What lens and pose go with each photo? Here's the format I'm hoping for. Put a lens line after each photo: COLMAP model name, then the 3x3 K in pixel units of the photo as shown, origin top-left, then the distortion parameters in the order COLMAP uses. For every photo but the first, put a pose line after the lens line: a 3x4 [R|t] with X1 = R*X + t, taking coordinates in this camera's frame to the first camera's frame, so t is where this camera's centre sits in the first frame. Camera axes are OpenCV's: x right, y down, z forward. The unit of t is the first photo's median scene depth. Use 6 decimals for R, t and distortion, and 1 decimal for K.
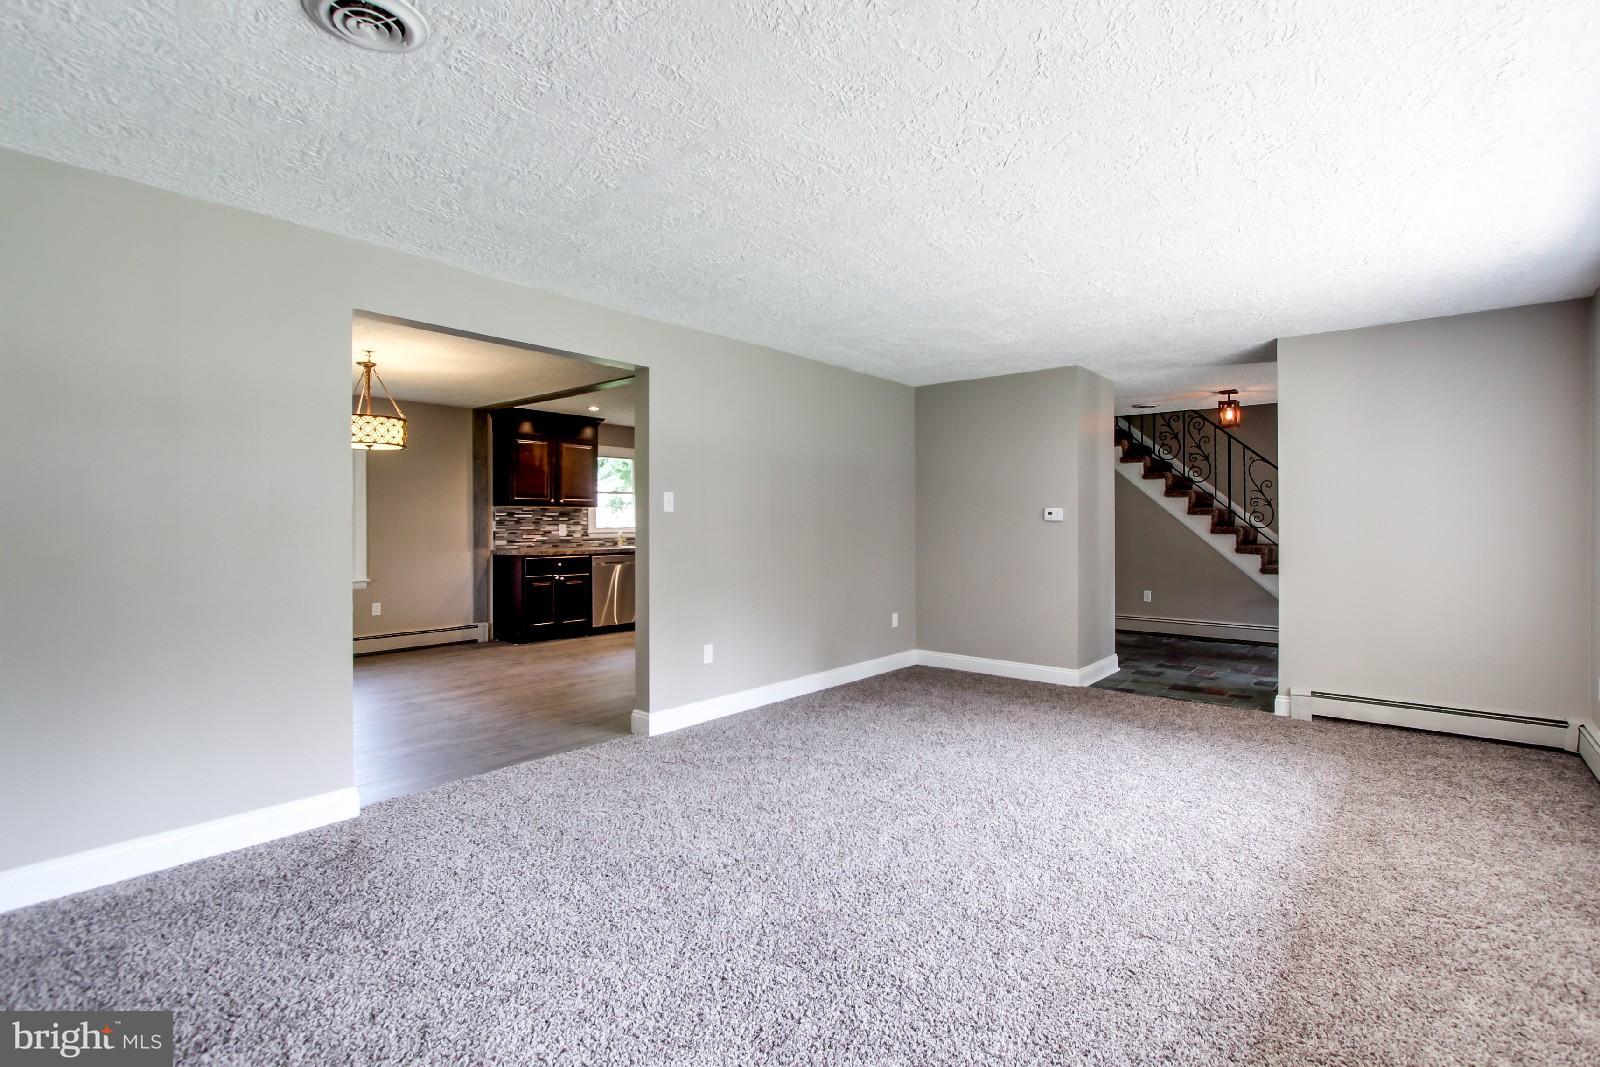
lens RADIAL K [[781.0, 0, 831.9], [0, 781.0, 514.3], [0, 0, 1]] dist [-0.012271, -0.000459]
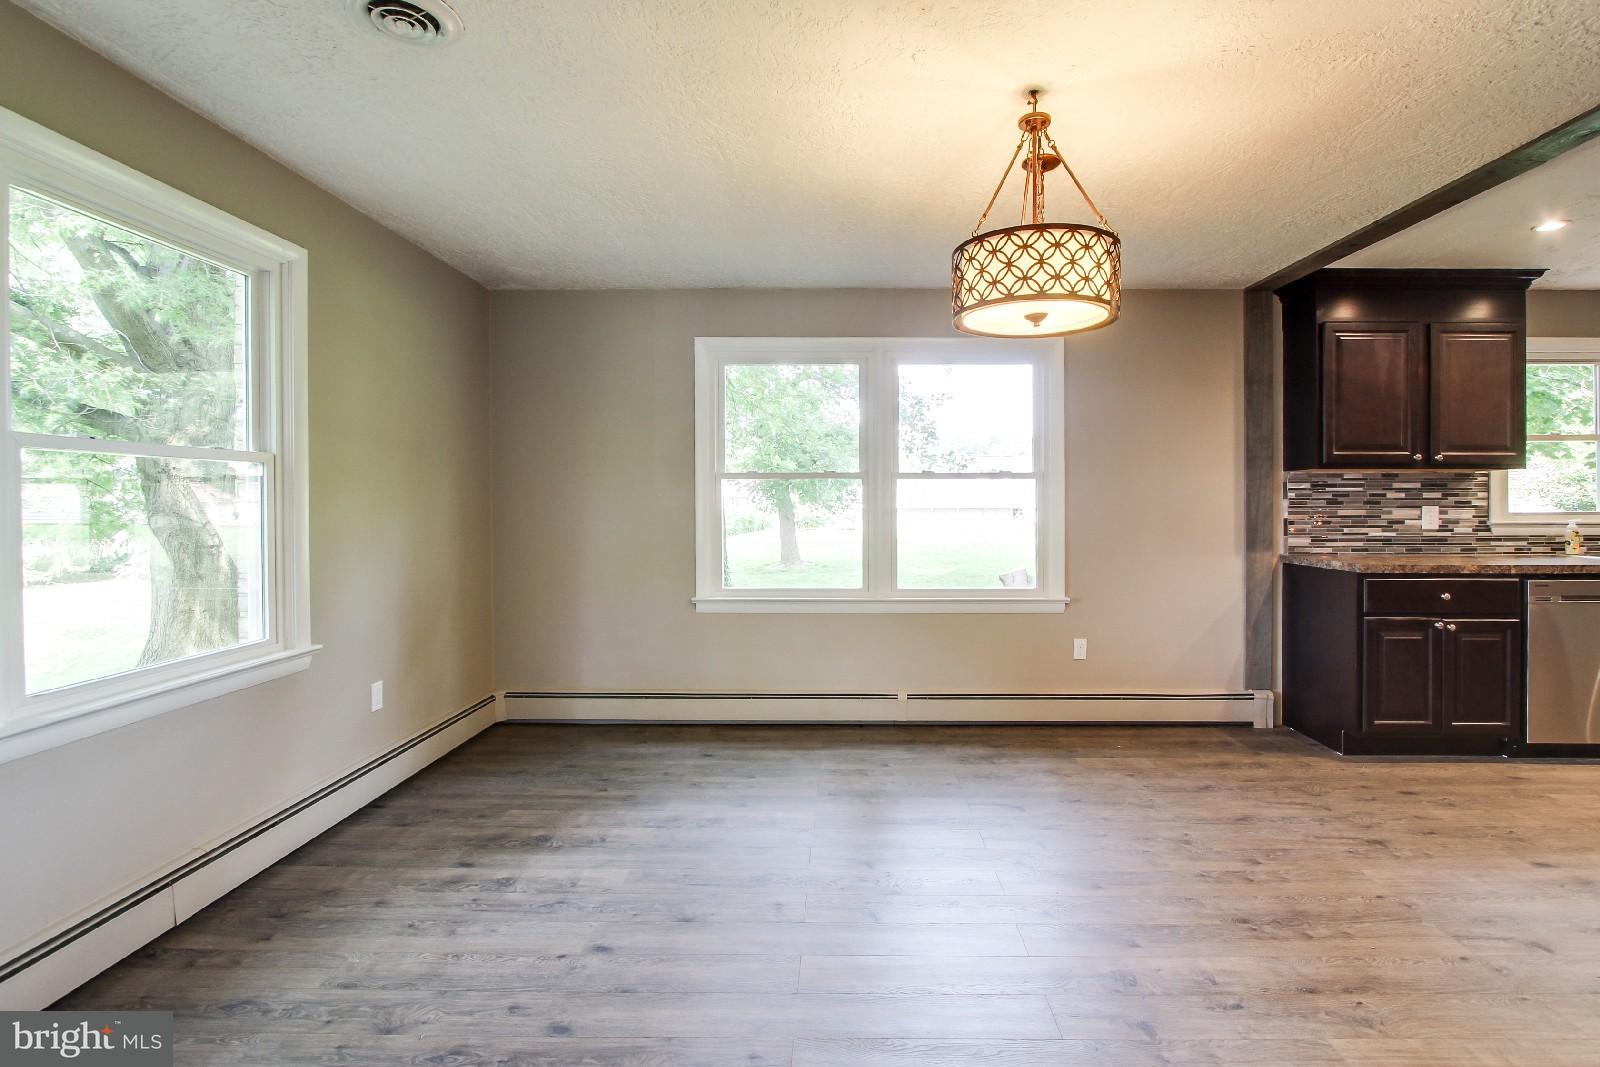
lens RADIAL K [[781.0, 0, 831.9], [0, 781.0, 514.3], [0, 0, 1]] dist [-0.012271, -0.000459]
pose [[0.642759, 0.011657, -0.765979, -0.227193], [0.008034, 0.999727, 0.021955, 0.004577], [0.766026, -0.020265, 0.642490, 0.426838]]
